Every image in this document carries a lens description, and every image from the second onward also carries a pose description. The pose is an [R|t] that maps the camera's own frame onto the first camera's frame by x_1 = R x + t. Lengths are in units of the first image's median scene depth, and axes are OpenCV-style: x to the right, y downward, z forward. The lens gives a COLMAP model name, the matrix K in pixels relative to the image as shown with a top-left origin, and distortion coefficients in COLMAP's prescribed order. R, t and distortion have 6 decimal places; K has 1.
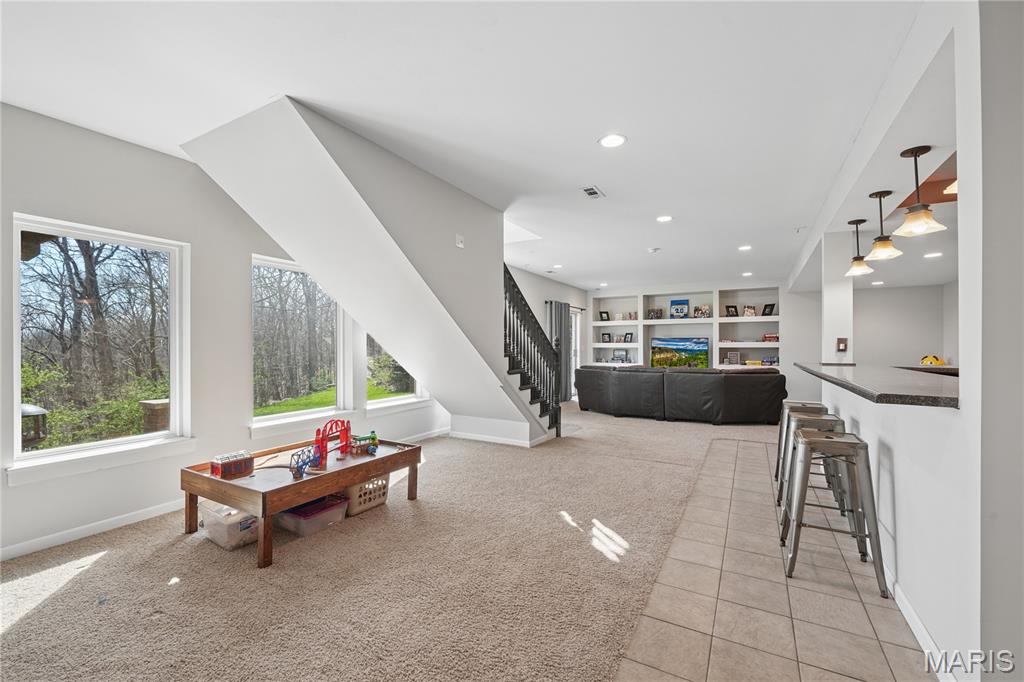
lens RADIAL K [[424.3, 0, 512.0], [0, 424.3, 341.0], [0, 0, 1]] dist [-0.001267, -0.000215]
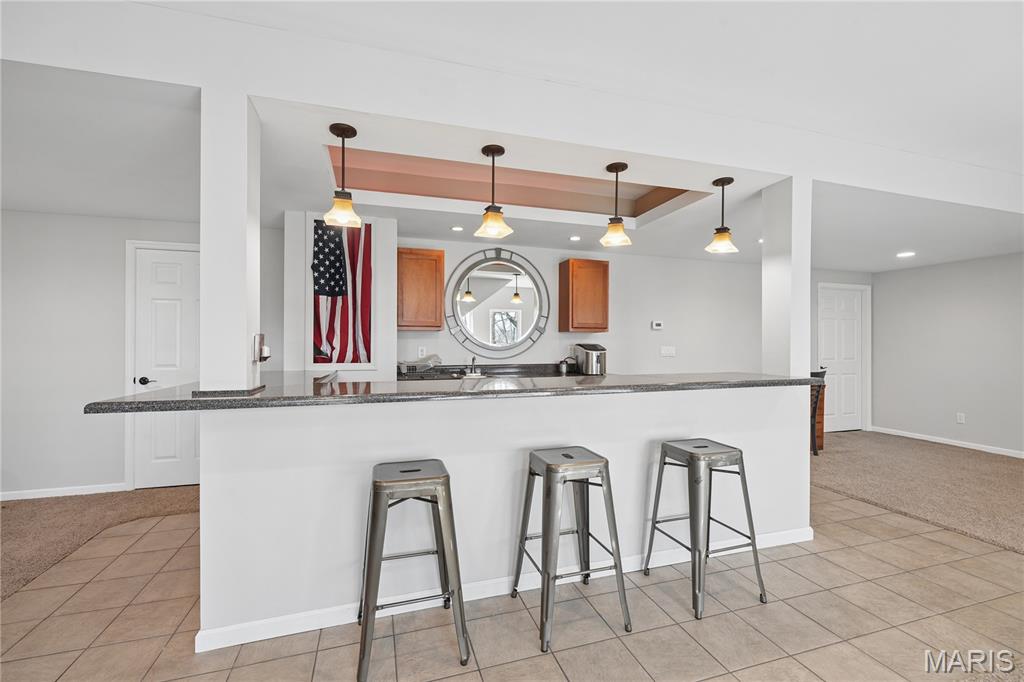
lens RADIAL K [[438.4, 0, 512.0], [0, 438.4, 341.0], [0, 0, 1]] dist [-0.001109, -0.000290]
pose [[-0.730902, 0.003943, 0.682471, 0.183997], [-0.002218, 0.999964, -0.008153, 0.004006], [-0.682479, -0.007472, -0.730867, 0.932310]]
